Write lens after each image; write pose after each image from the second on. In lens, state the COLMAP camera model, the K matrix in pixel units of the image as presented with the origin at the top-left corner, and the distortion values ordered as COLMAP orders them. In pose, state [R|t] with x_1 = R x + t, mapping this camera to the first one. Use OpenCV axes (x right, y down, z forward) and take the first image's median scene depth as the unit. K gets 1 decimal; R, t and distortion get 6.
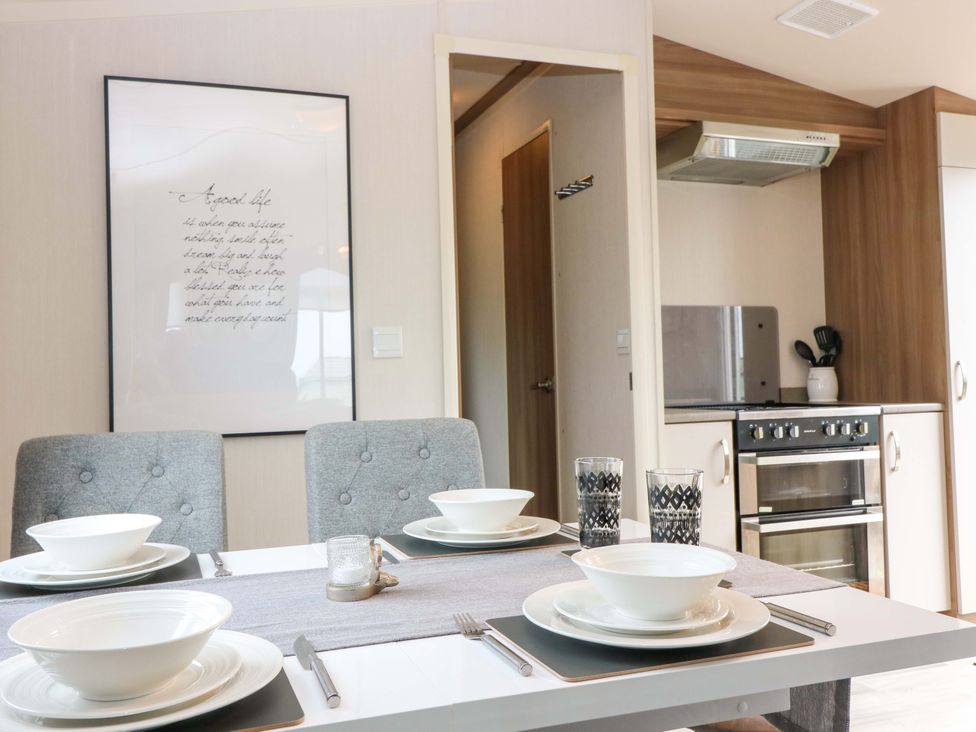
lens RADIAL K [[906.8, 0, 488.0], [0, 906.8, 366.0], [0, 0, 1]] dist [-0.005941, -0.004336]
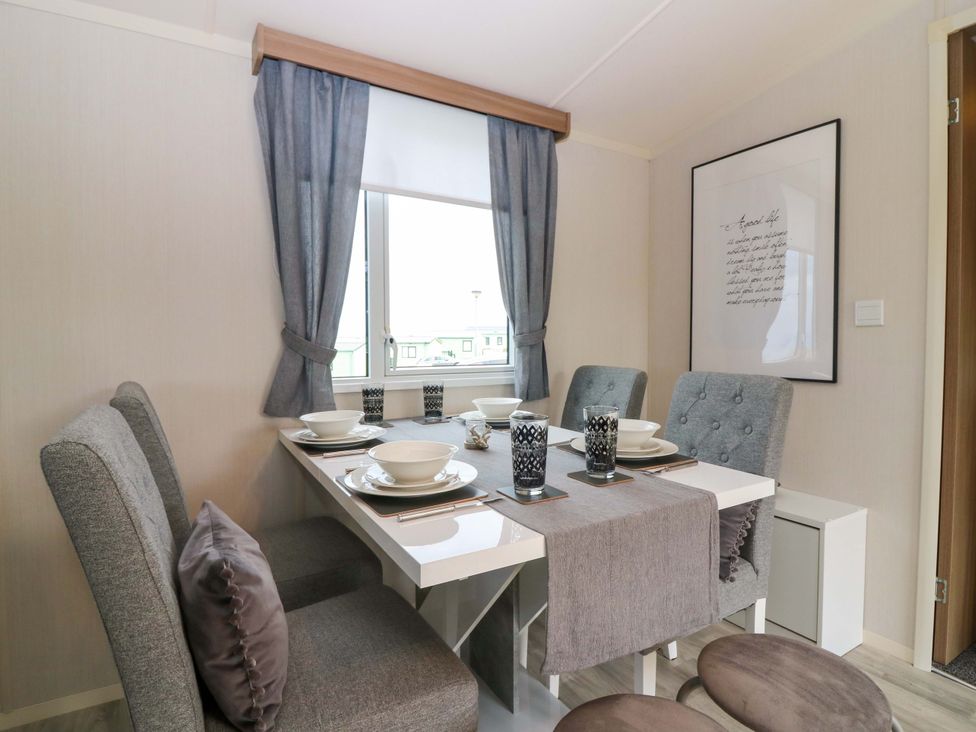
lens RADIAL K [[506.3, 0, 487.1], [0, 506.3, 360.0], [0, 0, 1]] dist [-0.033039, -0.000687]
pose [[0.187757, 0.063410, -0.980167, 0.469775], [0.005736, 0.997826, 0.065651, -0.010737], [0.982199, -0.017949, 0.186985, 0.398099]]
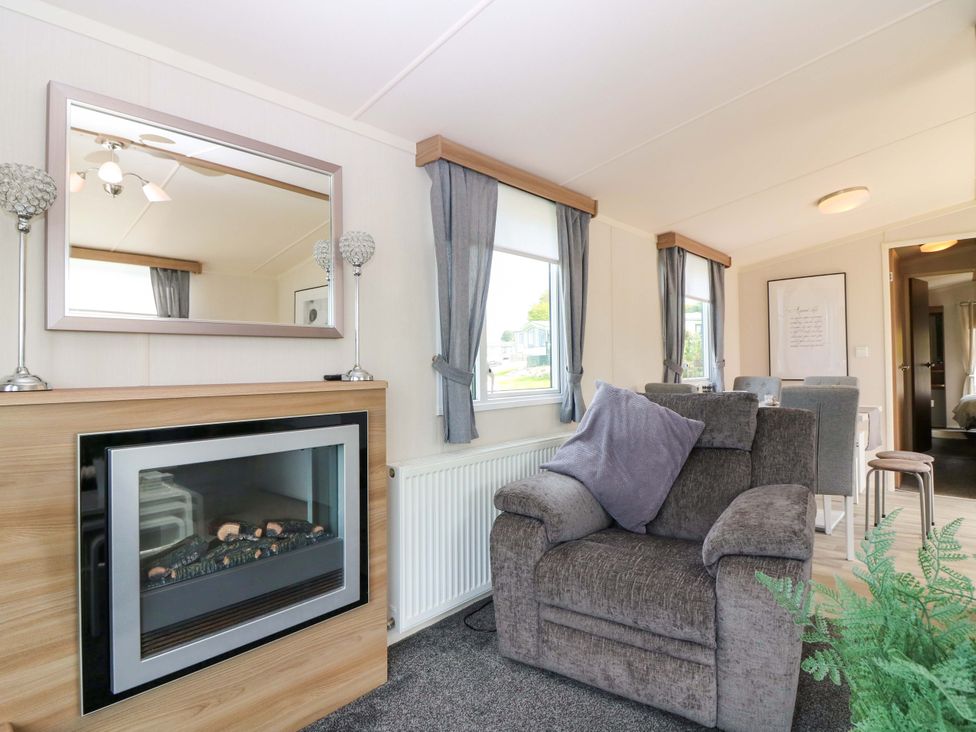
lens RADIAL K [[596.8, 0, 488.0], [0, 596.8, 366.0], [0, 0, 1]] dist [0.005144, 0.001333]
pose [[0.510375, 0.008459, -0.859910, 1.022659], [0.018623, 0.999608, 0.020887, -0.045765], [0.859750, -0.026674, 0.510018, -1.142722]]
